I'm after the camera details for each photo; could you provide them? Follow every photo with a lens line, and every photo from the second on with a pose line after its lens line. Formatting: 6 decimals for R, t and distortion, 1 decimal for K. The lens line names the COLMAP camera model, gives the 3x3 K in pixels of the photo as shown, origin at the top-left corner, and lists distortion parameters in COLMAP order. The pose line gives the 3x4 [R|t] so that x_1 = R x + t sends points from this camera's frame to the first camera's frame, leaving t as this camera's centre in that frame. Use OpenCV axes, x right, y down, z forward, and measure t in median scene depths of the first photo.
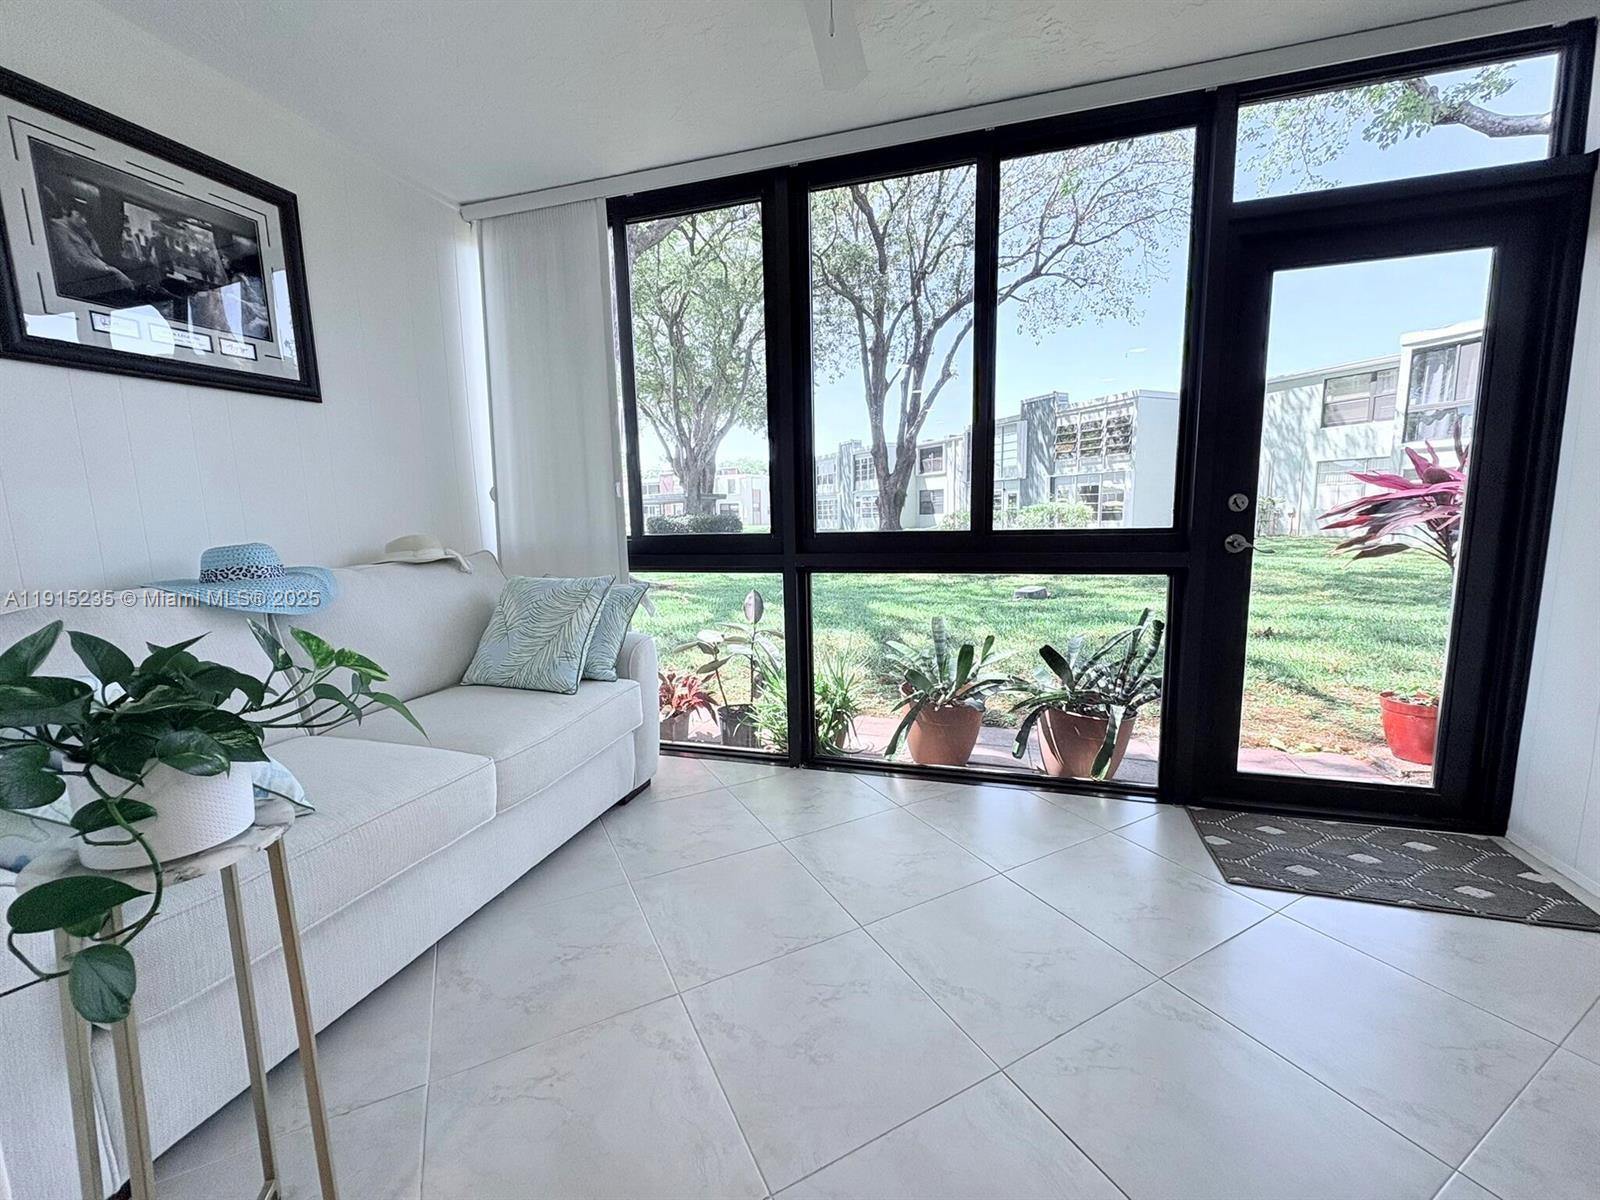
lens RADIAL K [[631.4, 0, 803.5], [0, 631.4, 599.2], [0, 0, 1]] dist [0.001090, 0.000313]
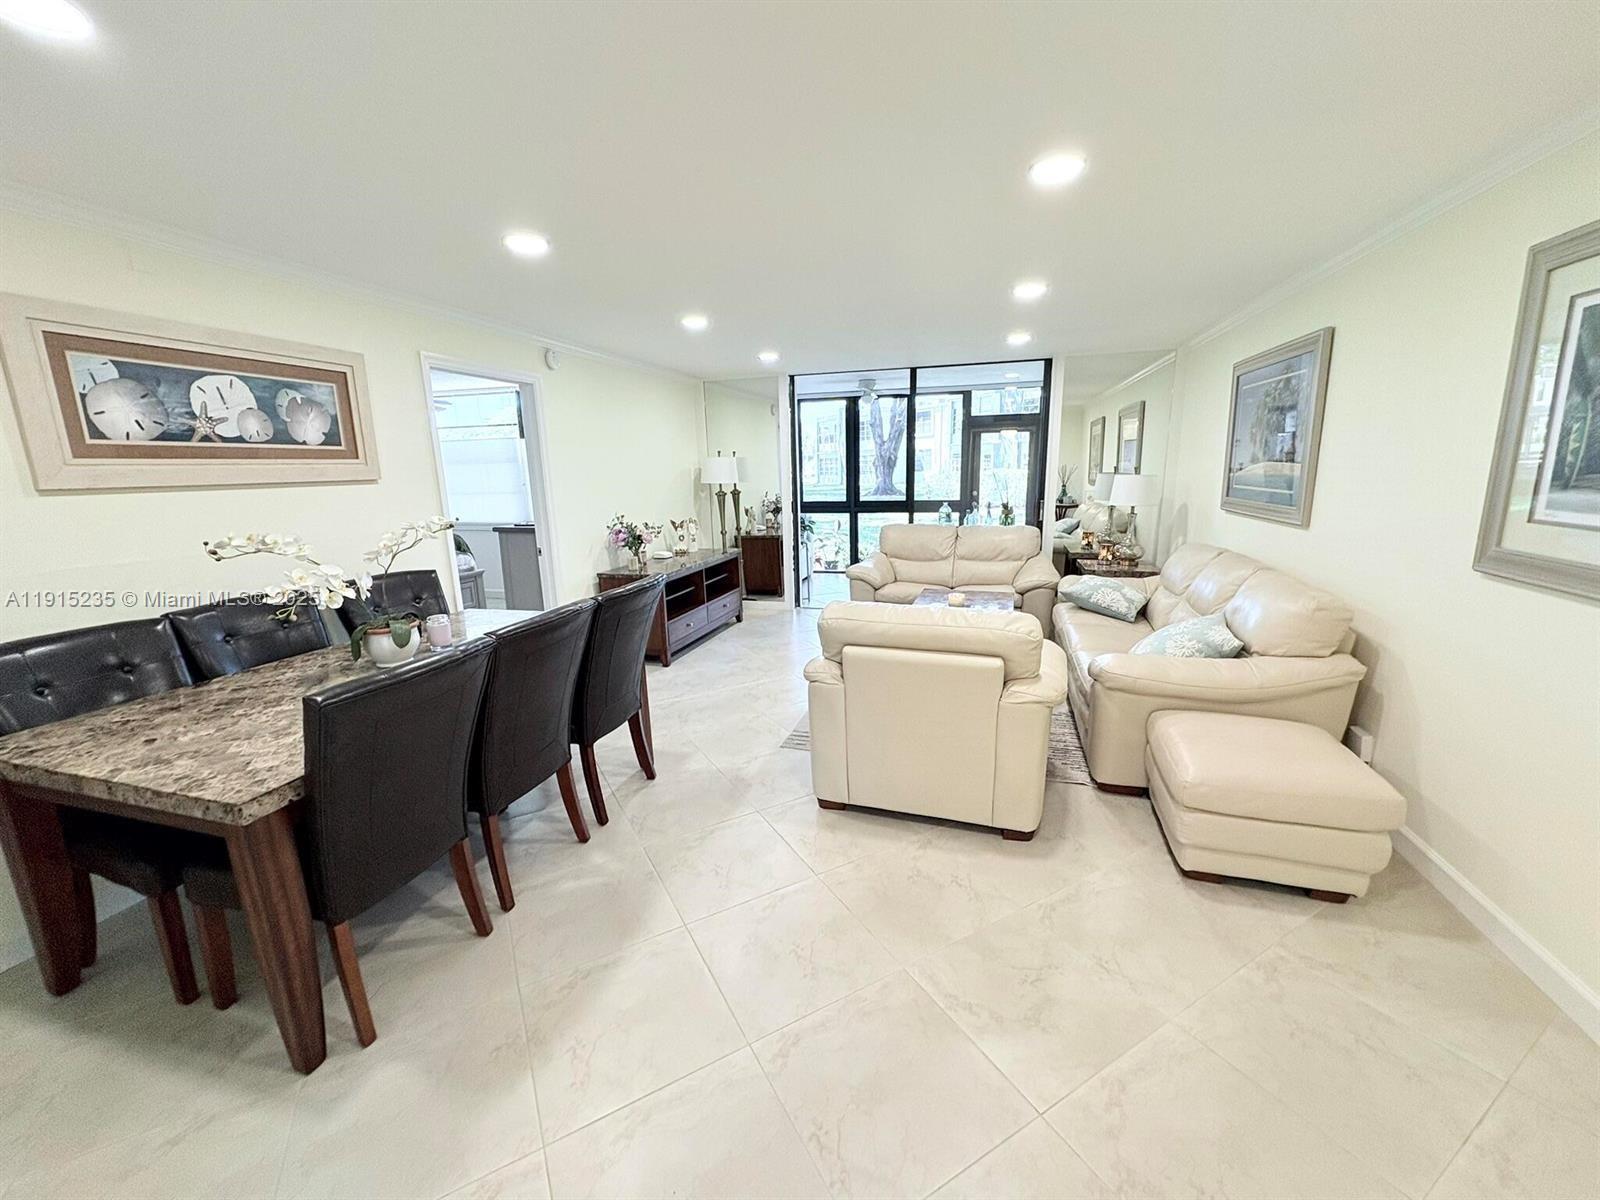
lens RADIAL K [[631.4, 0, 803.8], [0, 631.4, 596.0], [0, 0, 1]] dist [0.001090, 0.000313]
pose [[0.999943, -0.006260, 0.008626, -0.302915], [0.005654, 0.997636, 0.068484, 0.160615], [-0.009035, -0.068431, 0.997615, -2.290642]]
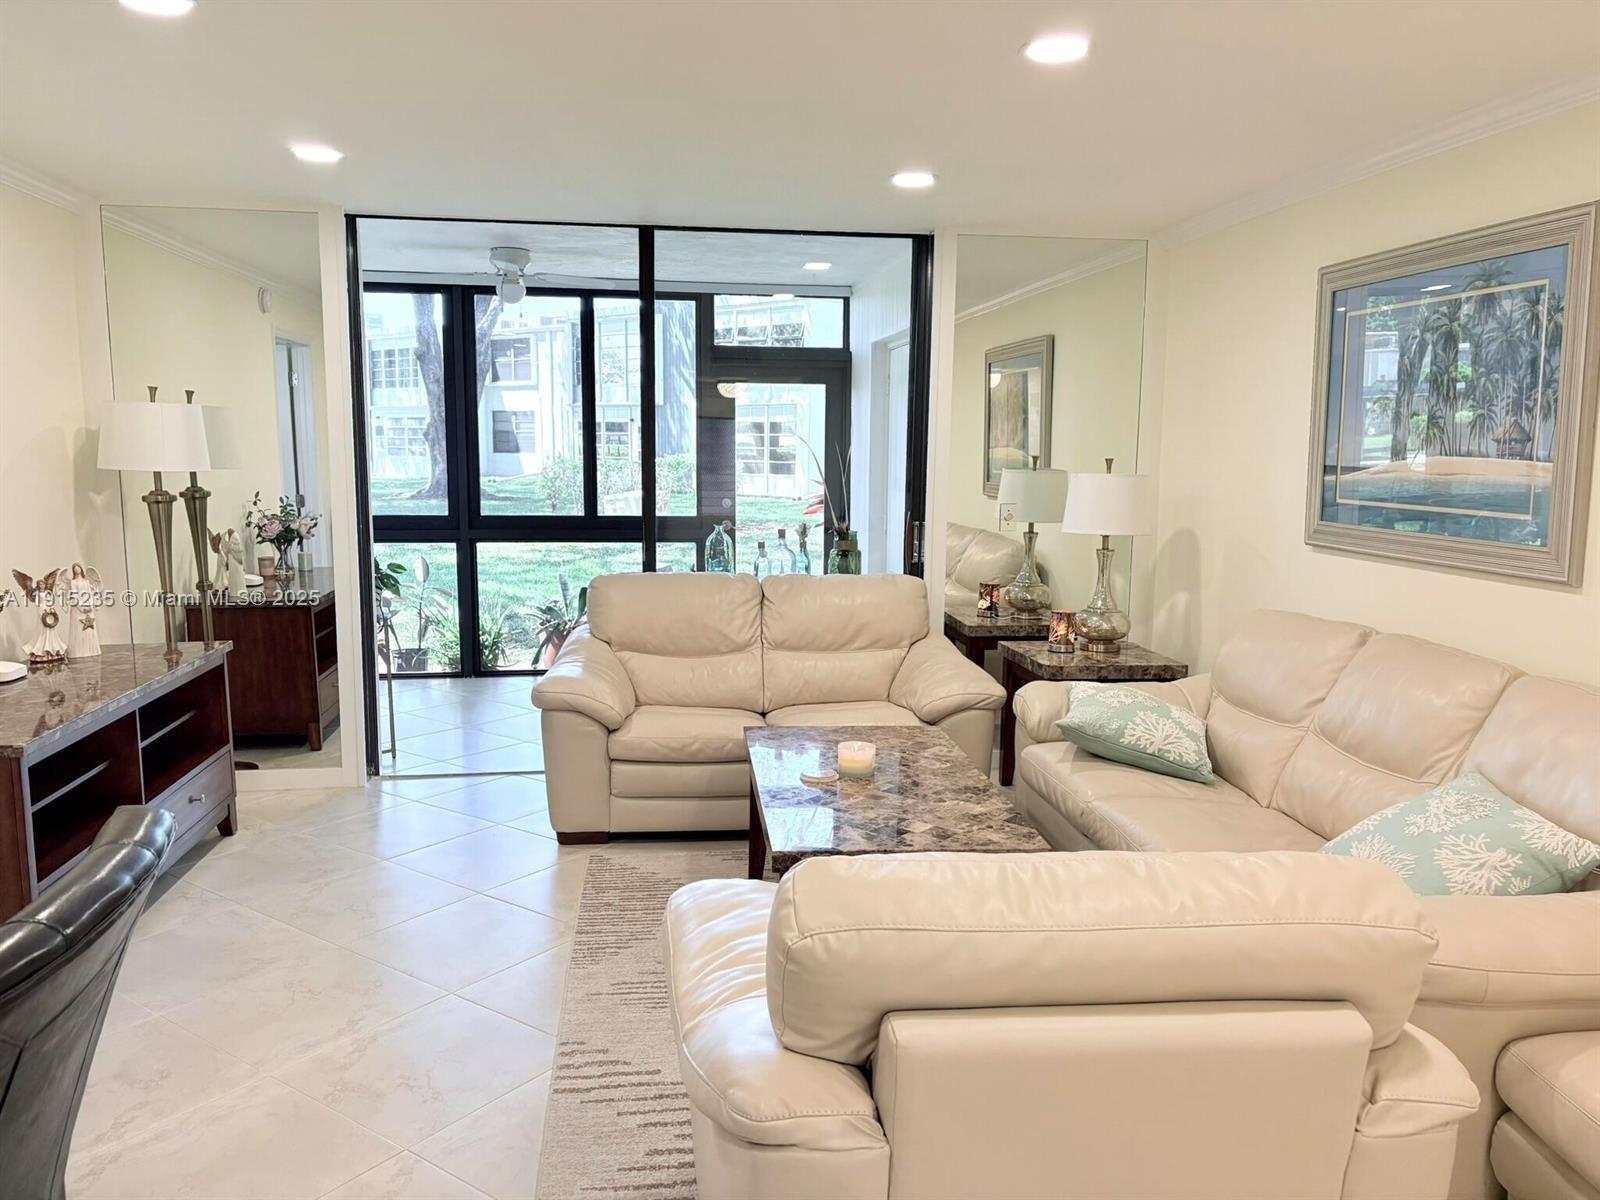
lens RADIAL K [[1199.7, 0, 794.4], [0, 1199.7, 597.6], [0, 0, 1]] dist [0.037620, -0.005325]
pose [[0.907918, -0.026595, 0.418303, -0.494415], [0.029322, 0.999570, -0.000092, 0.108173], [-0.418121, 0.012349, 0.908307, -1.850870]]
